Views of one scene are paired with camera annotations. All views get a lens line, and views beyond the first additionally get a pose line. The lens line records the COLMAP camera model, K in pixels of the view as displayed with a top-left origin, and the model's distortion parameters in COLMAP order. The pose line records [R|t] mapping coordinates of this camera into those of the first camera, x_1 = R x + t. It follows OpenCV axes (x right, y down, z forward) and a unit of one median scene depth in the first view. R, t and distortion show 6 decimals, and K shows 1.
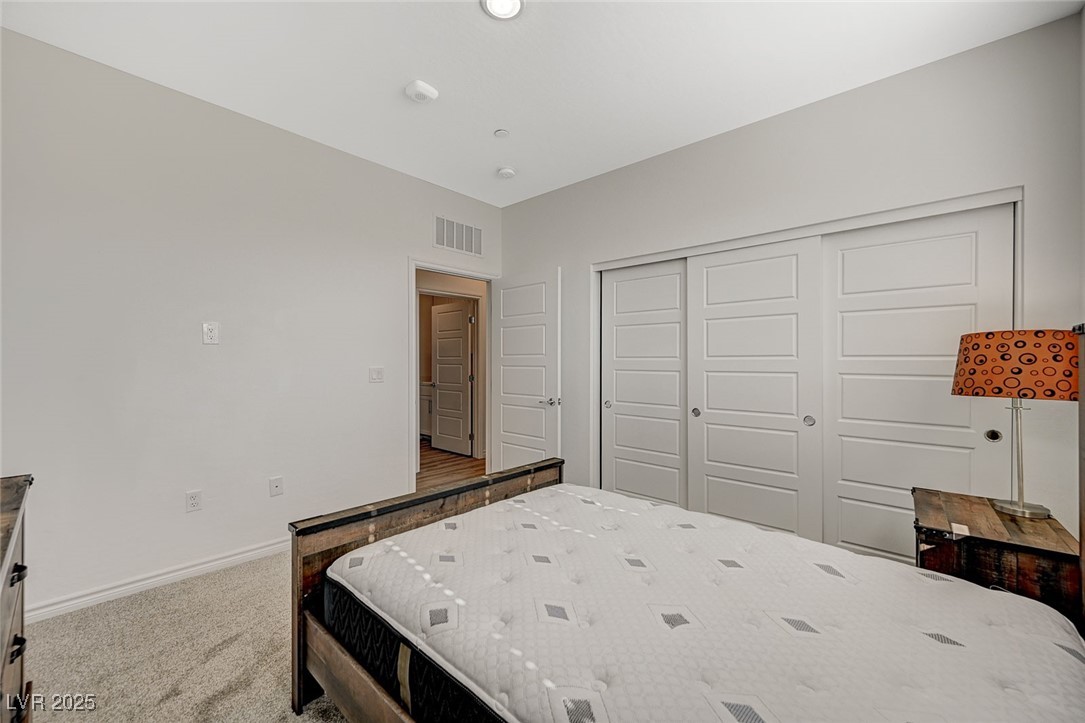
lens RADIAL K [[435.0, 0, 545.0], [0, 435.0, 361.4], [0, 0, 1]] dist [0.002257, 0.000263]
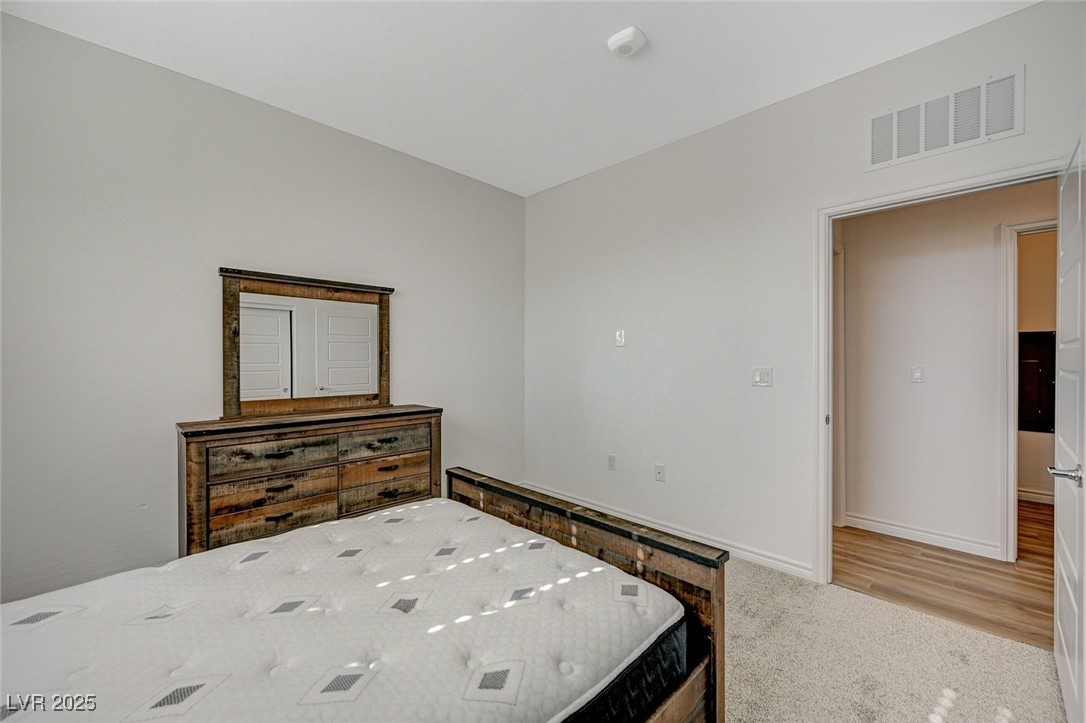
lens RADIAL K [[435.5, 0, 546.1], [0, 435.5, 361.9], [0, 0, 1]] dist [0.002257, 0.000263]
pose [[-0.061278, 0.001490, -0.998120, 0.685919], [0.001376, 0.999998, 0.001408, 0.004048], [0.998120, -0.001287, -0.061280, 1.062680]]
